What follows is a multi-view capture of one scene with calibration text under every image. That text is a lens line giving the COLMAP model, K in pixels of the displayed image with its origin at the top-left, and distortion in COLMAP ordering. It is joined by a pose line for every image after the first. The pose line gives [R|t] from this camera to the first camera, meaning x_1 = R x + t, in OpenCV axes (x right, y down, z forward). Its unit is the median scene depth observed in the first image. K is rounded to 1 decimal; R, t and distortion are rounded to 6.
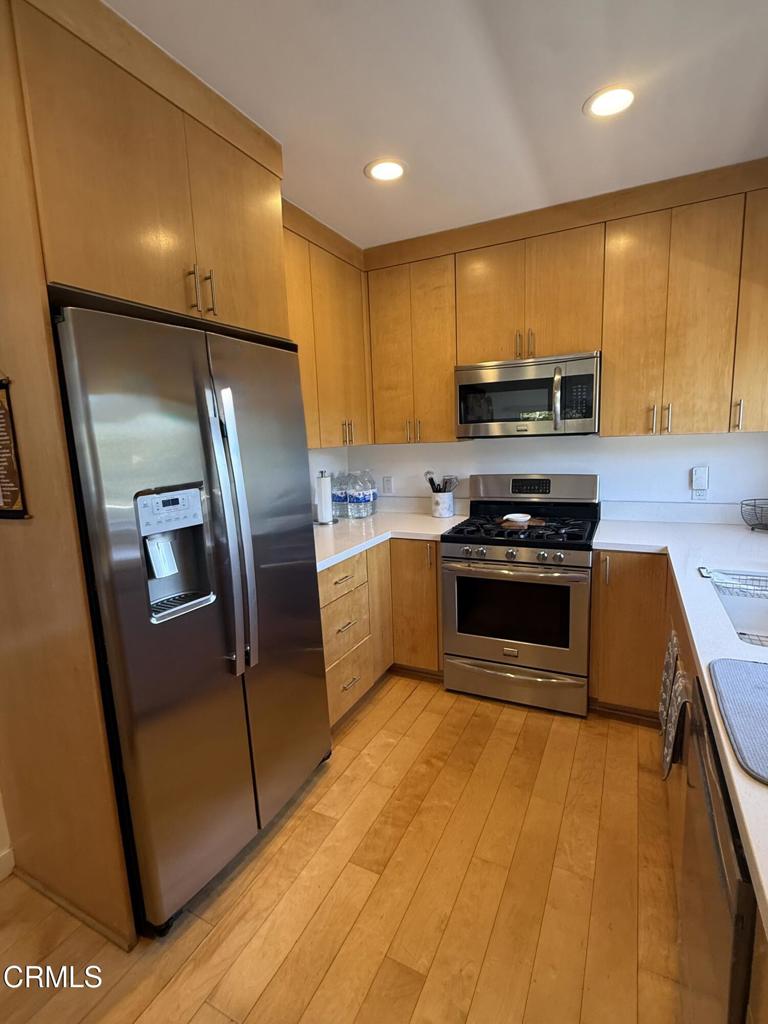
lens RADIAL K [[490.6, 0, 384.0], [0, 490.6, 512.0], [0, 0, 1]] dist [0.002511, 0.000114]
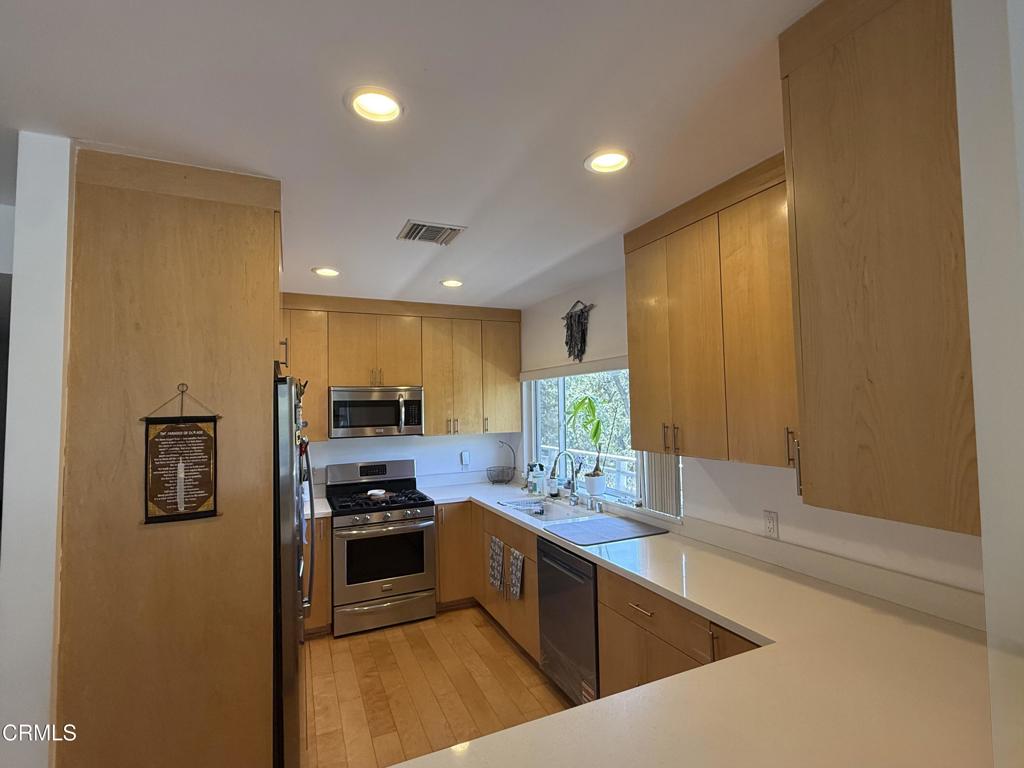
lens RADIAL K [[490.6, 0, 512.0], [0, 490.6, 384.0], [0, 0, 1]] dist [0.002511, 0.000114]
pose [[0.627074, 0.059525, 0.776682, -0.696918], [0.118989, 0.978055, -0.171027, -0.007295], [-0.769818, 0.199663, 0.606230, -0.280224]]
